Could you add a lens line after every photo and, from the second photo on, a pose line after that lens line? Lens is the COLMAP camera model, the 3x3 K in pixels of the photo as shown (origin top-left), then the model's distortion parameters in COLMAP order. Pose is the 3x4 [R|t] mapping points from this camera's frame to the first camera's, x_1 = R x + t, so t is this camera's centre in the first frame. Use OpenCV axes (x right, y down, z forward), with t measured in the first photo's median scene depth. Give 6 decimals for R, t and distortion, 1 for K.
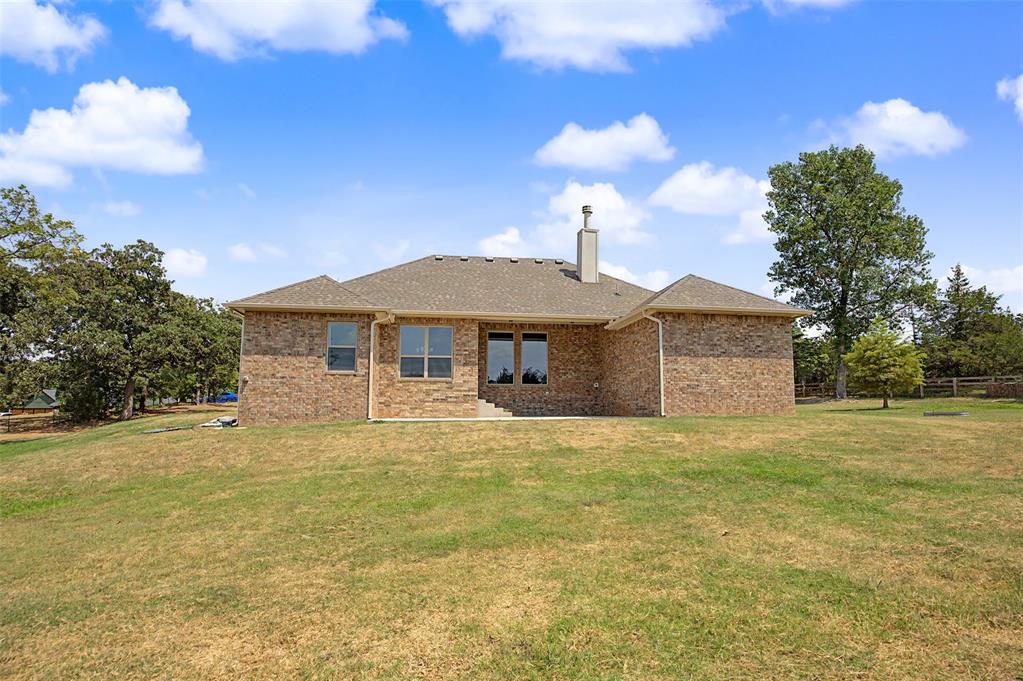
lens RADIAL K [[535.2, 0, 514.9], [0, 535.2, 340.6], [0, 0, 1]] dist [-0.011948, 0.001728]
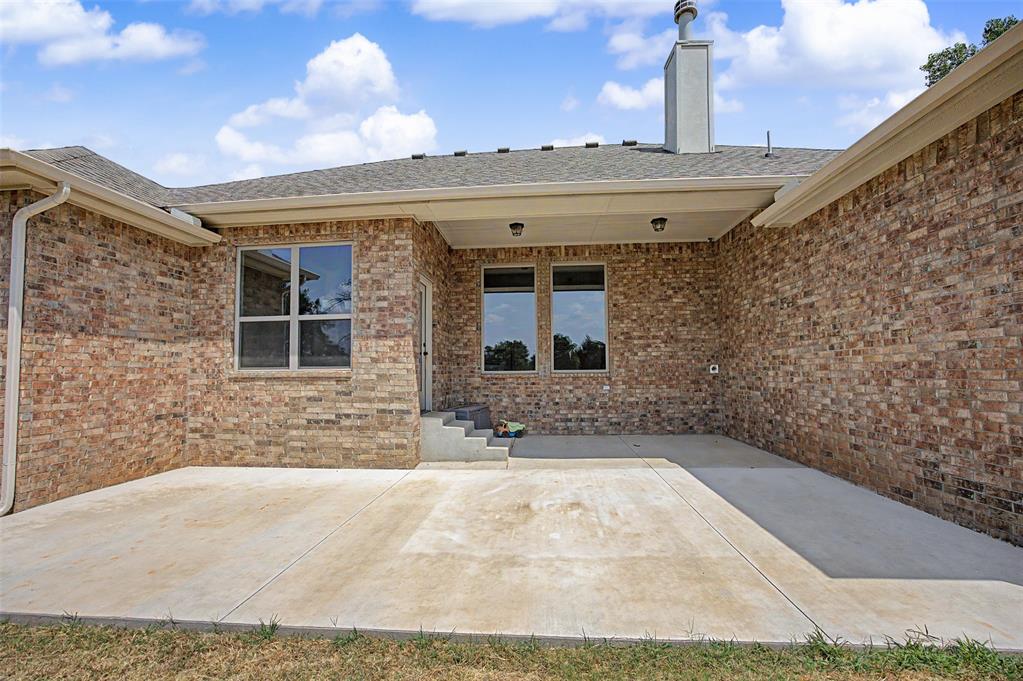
lens RADIAL K [[408.8, 0, 510.1], [0, 408.8, 351.3], [0, 0, 1]] dist [-0.014772, 0.000044]
pose [[0.973484, -0.022659, -0.227631, 0.071329], [0.041717, 0.995980, 0.079264, 0.037641], [0.224920, -0.086658, 0.970516, 0.735703]]
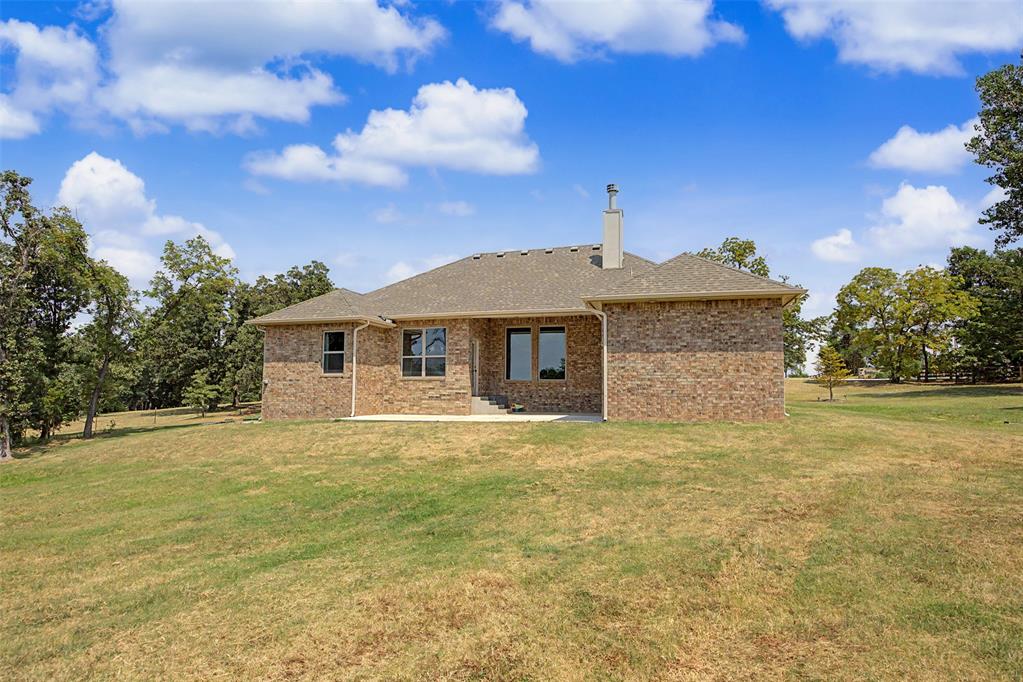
lens RADIAL K [[535.2, 0, 514.9], [0, 535.2, 341.1], [0, 0, 1]] dist [-0.011948, 0.001728]
pose [[0.913131, -0.036830, -0.406000, 0.436541], [0.051298, 0.998375, 0.024808, -0.018528], [0.404427, -0.043480, 0.913536, 0.106104]]
